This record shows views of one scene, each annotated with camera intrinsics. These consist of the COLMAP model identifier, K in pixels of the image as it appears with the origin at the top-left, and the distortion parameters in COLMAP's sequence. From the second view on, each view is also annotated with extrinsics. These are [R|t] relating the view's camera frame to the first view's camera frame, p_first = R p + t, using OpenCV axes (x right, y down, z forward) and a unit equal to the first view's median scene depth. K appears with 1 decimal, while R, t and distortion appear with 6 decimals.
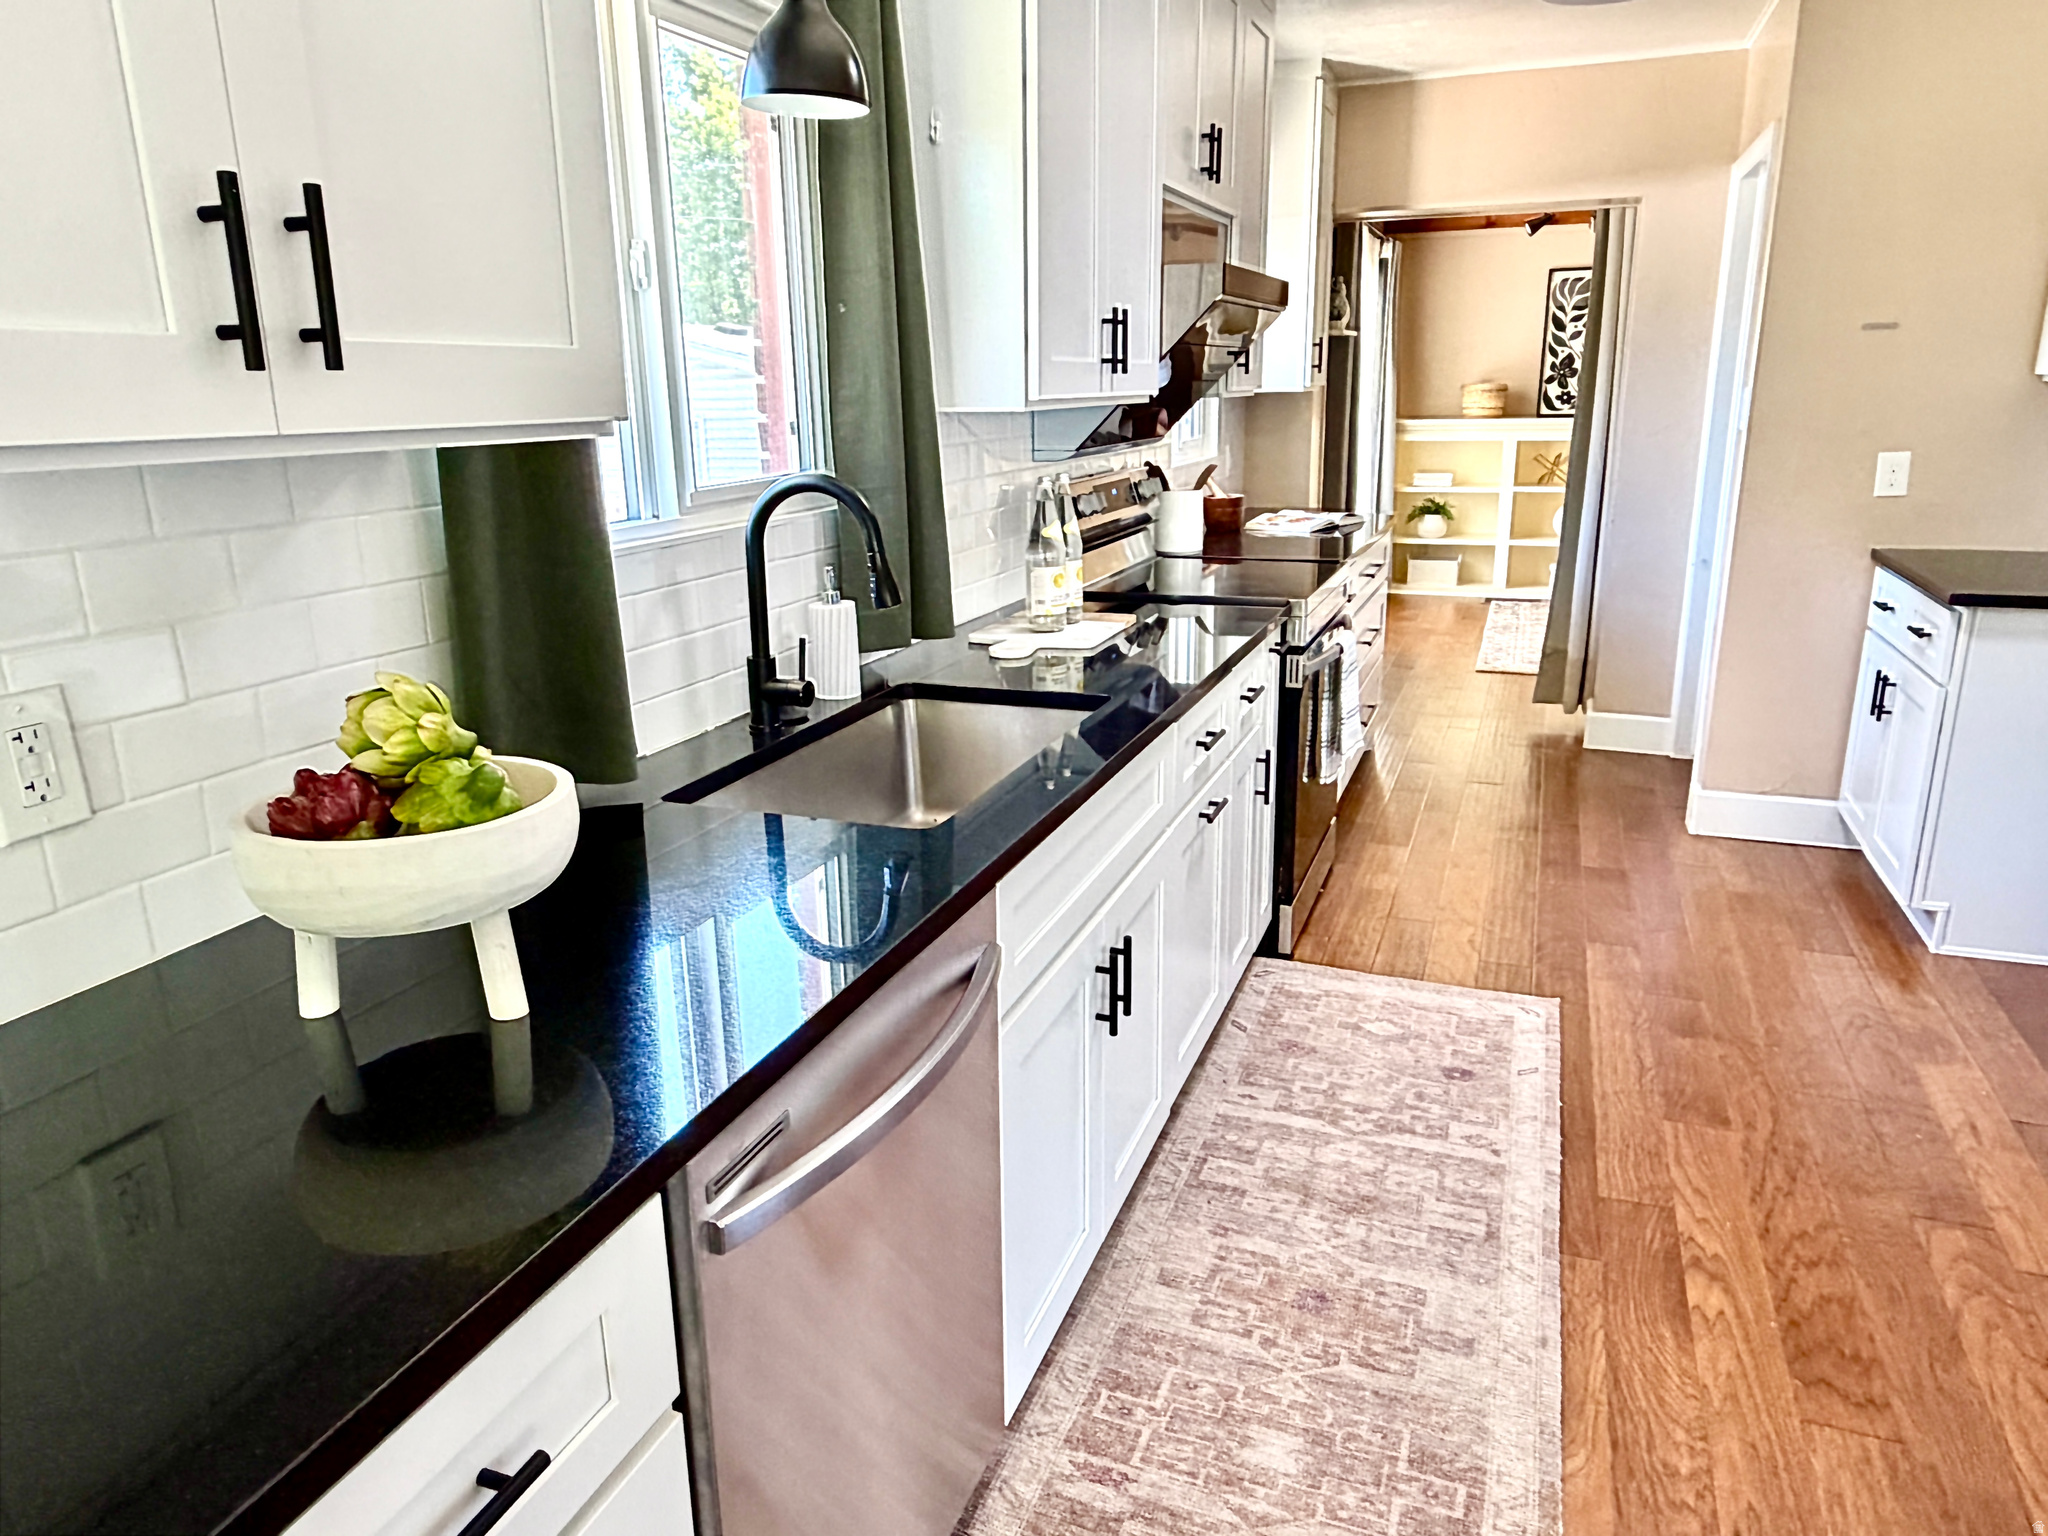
lens RADIAL K [[1347.7, 0, 1003.2], [0, 1347.7, 759.0], [0, 0, 1]] dist [-0.002690, 0.000931]
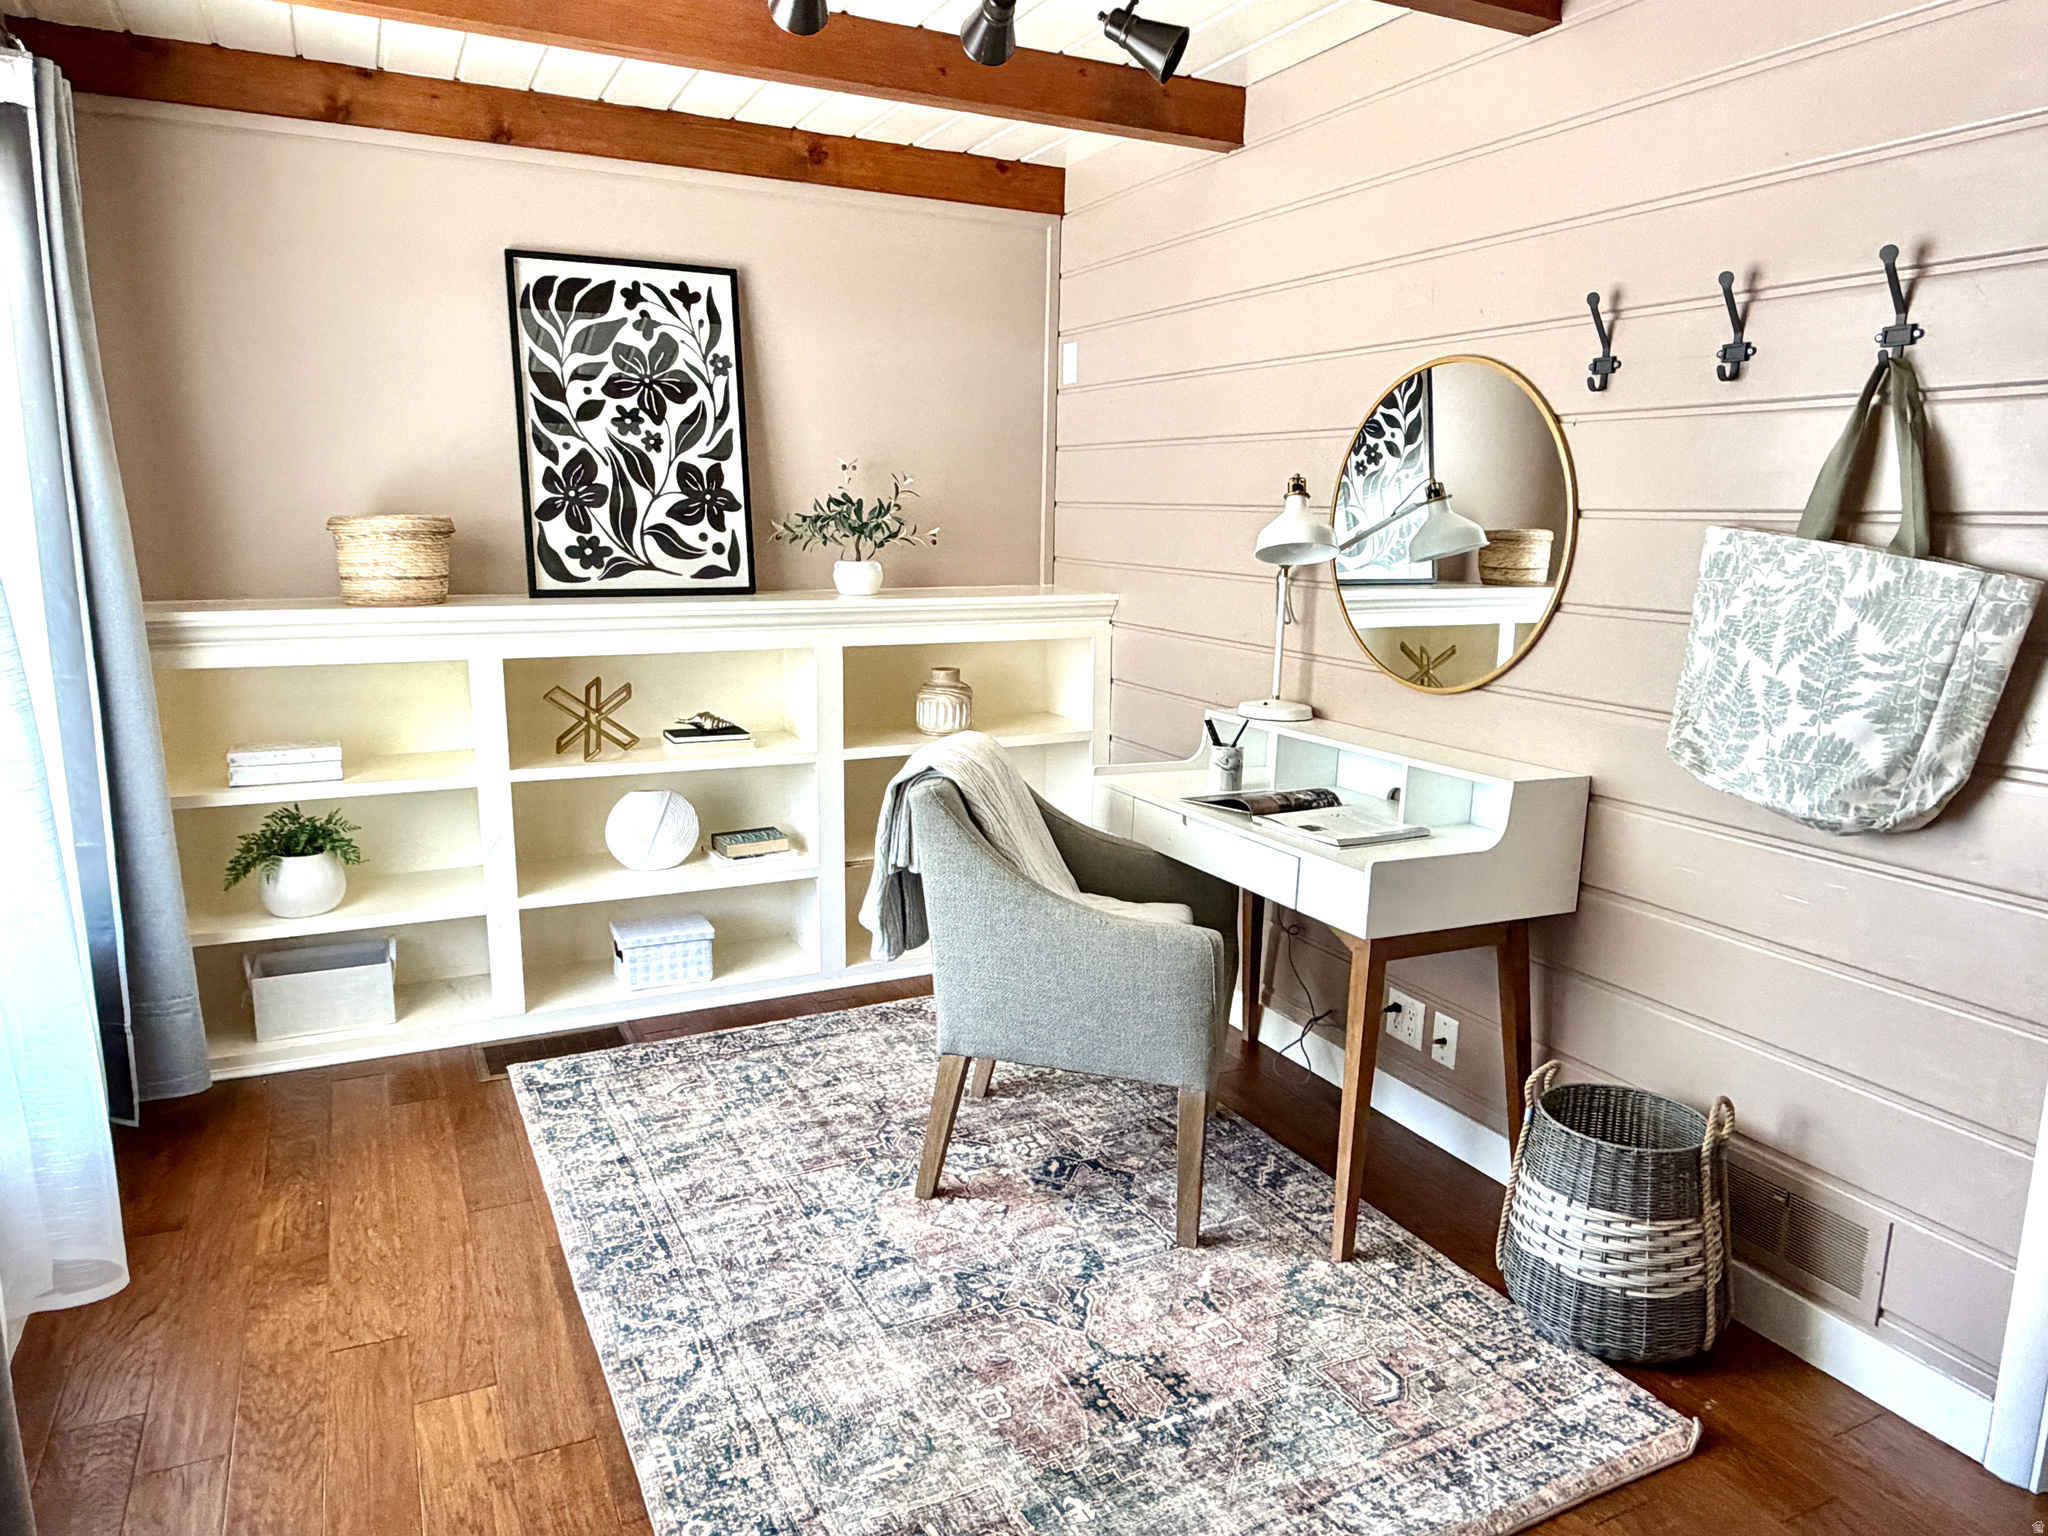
lens RADIAL K [[1347.7, 0, 1007.8], [0, 1347.7, 773.2], [0, 0, 1]] dist [-0.002690, 0.000931]
pose [[0.670078, -0.116930, 0.733023, 0.184359], [0.177408, 0.984124, -0.005189, -0.173206], [-0.720778, 0.133521, 0.680184, 0.621853]]
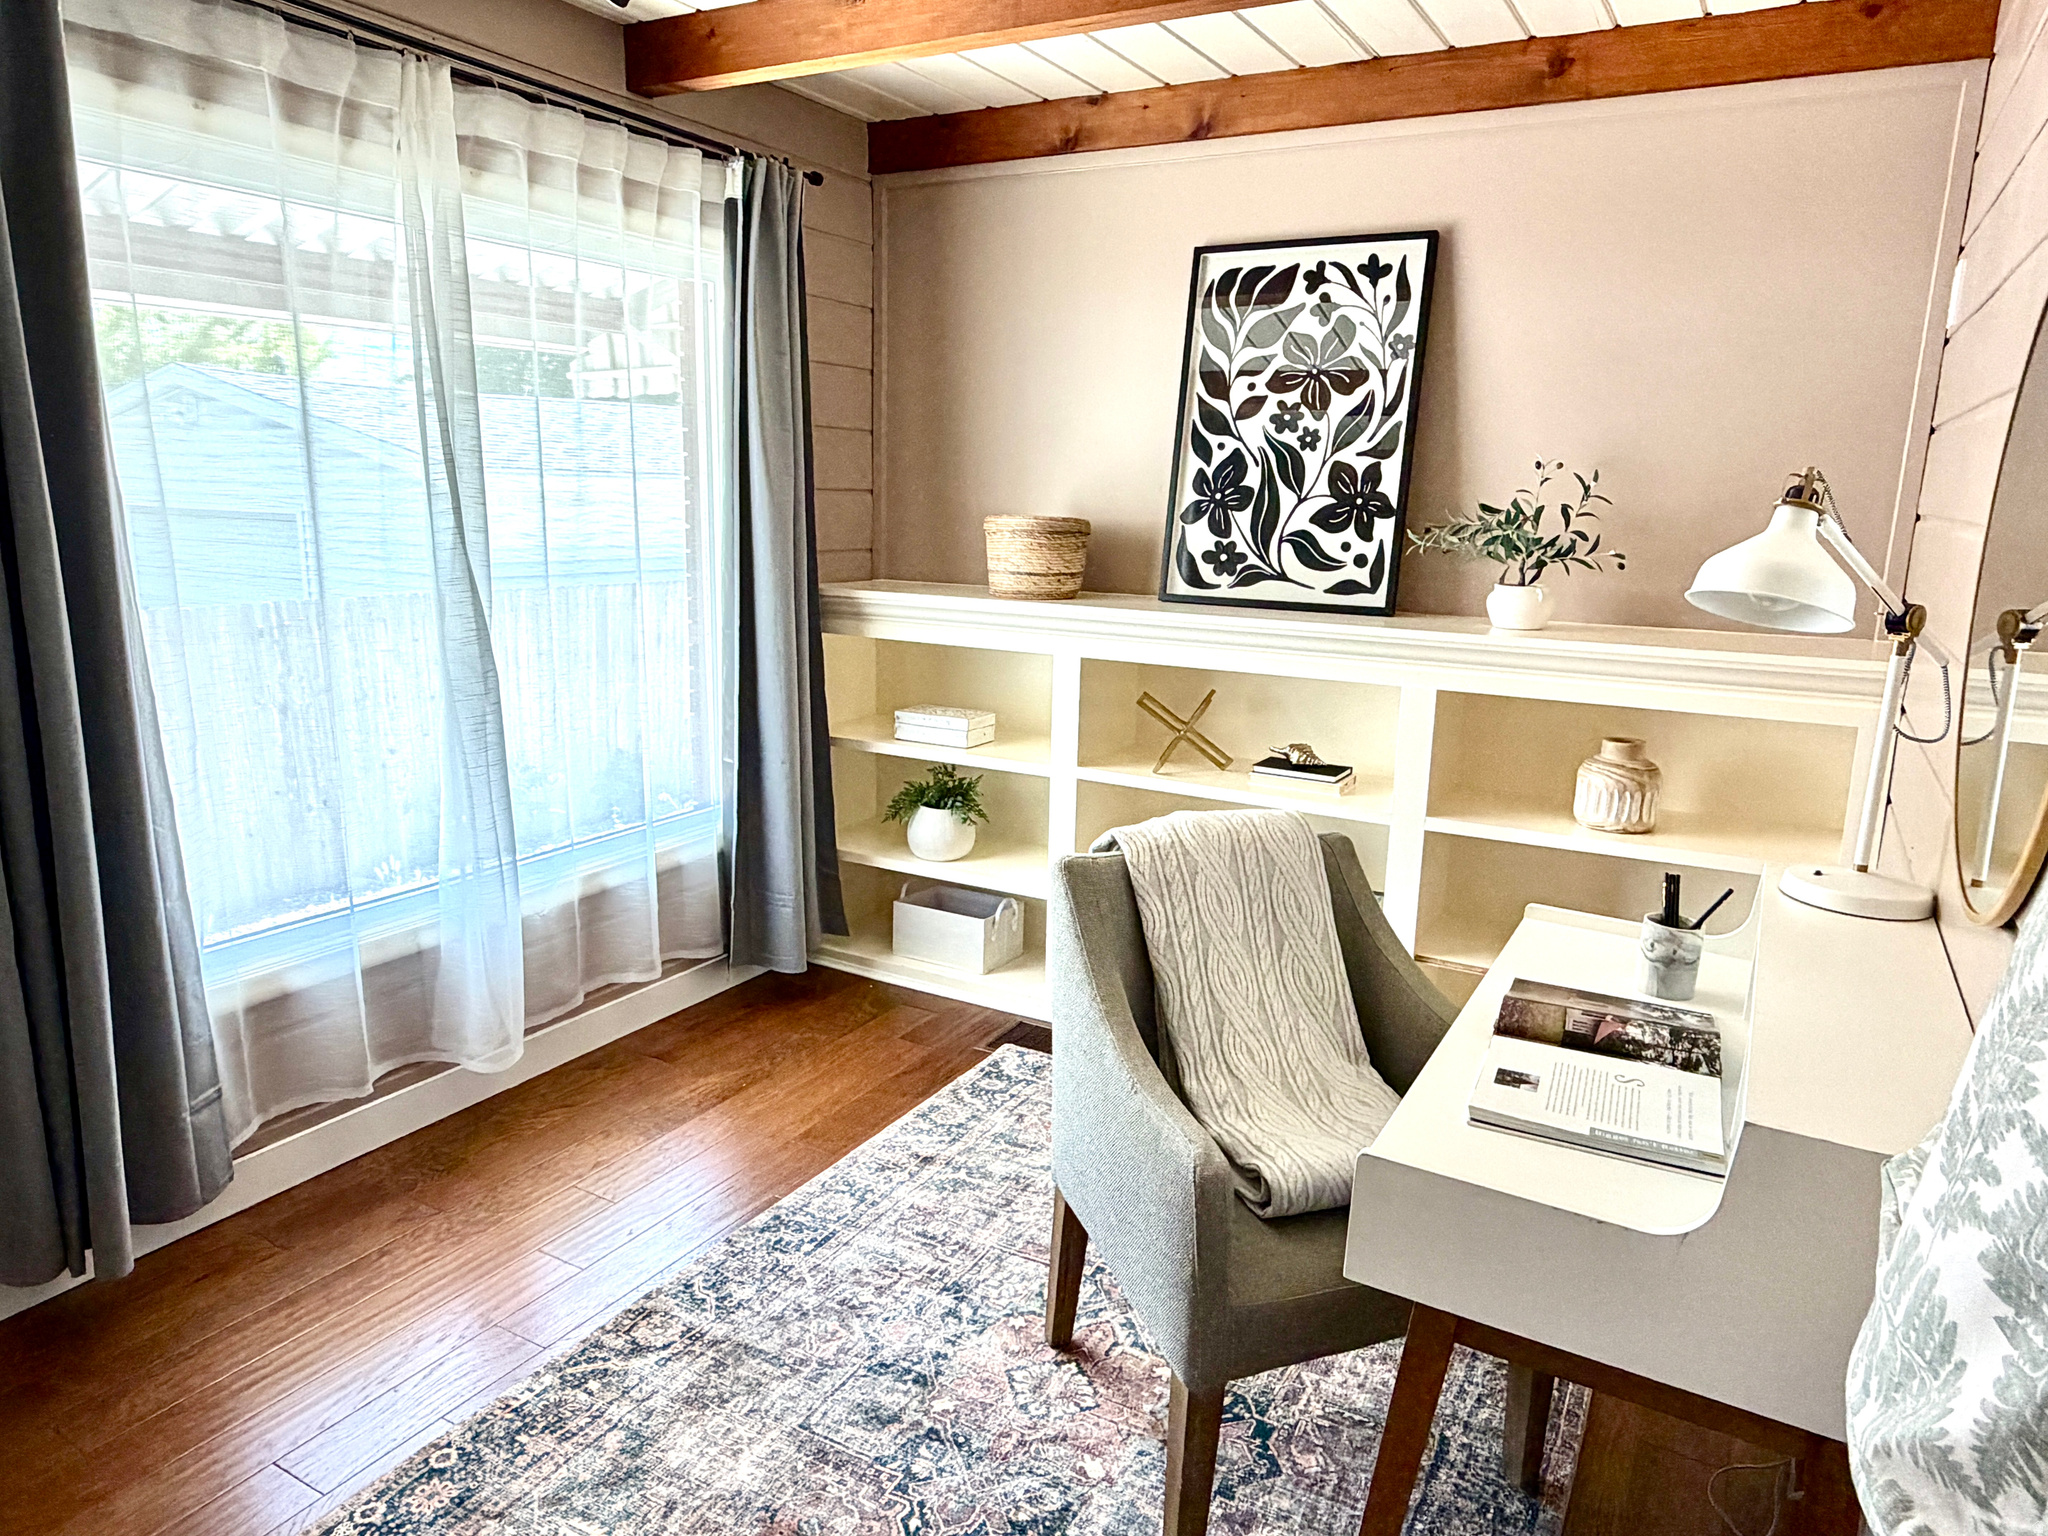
lens RADIAL K [[1347.7, 0, 1021.6], [0, 1347.7, 769.9], [0, 0, 1]] dist [-0.002690, 0.000931]
pose [[0.989476, 0.068459, -0.127479, 0.412847], [-0.076855, 0.995103, -0.062149, -0.174827], [0.122601, 0.071292, 0.989892, 0.595277]]
